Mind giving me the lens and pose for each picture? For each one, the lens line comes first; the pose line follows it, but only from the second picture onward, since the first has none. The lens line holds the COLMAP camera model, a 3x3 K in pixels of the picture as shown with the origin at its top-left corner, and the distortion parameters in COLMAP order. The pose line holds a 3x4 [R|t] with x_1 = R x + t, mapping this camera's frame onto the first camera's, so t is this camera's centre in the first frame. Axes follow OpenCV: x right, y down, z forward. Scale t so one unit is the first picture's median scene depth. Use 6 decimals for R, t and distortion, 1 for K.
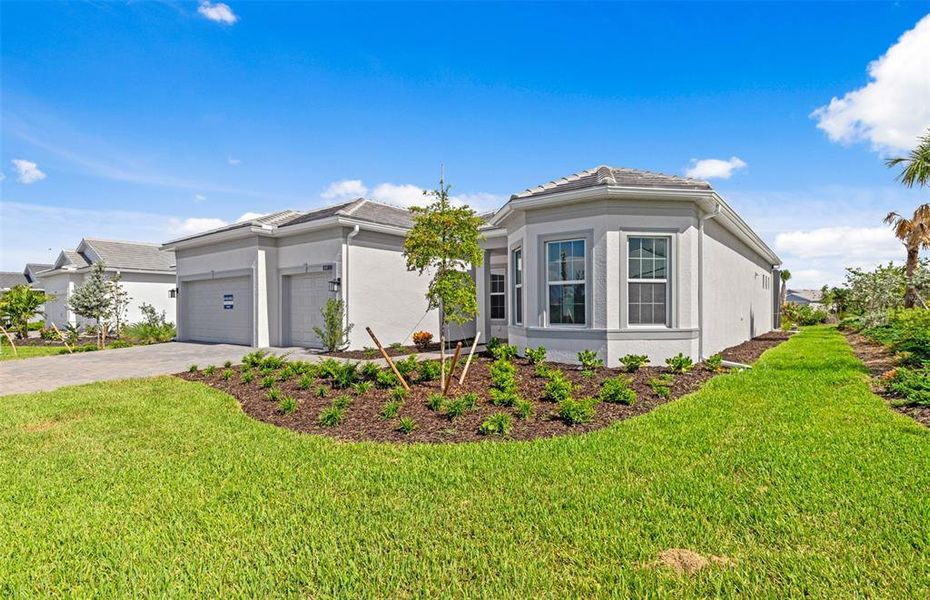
lens RADIAL K [[450.6, 0, 465.0], [0, 450.6, 300.0], [0, 0, 1]] dist [0.001872, 0.000323]
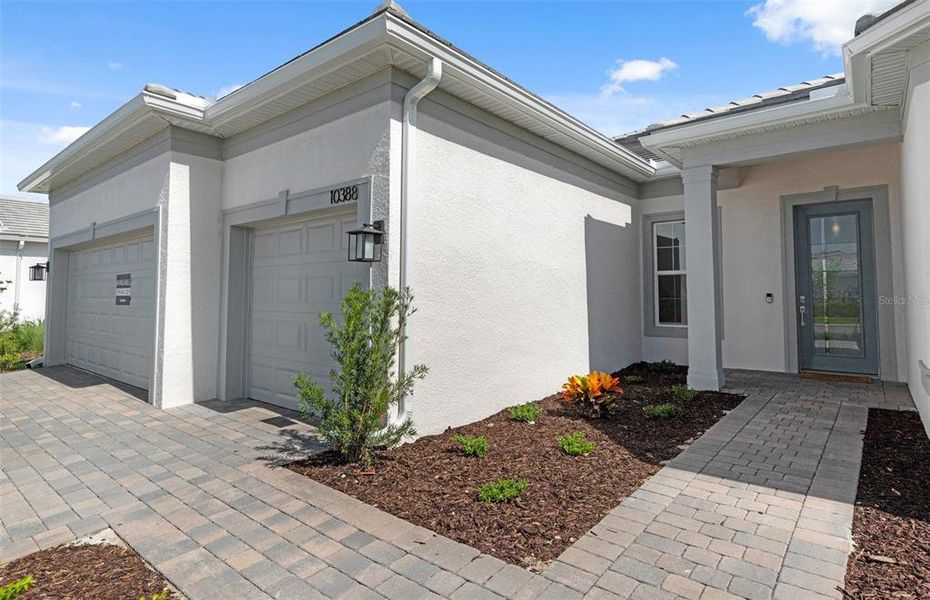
lens RADIAL K [[489.3, 0, 465.5], [0, 489.3, 262.8], [0, 0, 1]] dist [-0.000220, 0.000095]
pose [[0.999583, 0.000289, -0.028860, -0.198112], [-0.001553, 0.999039, -0.043795, -0.002502], [0.028819, 0.043822, 0.998624, 0.621337]]
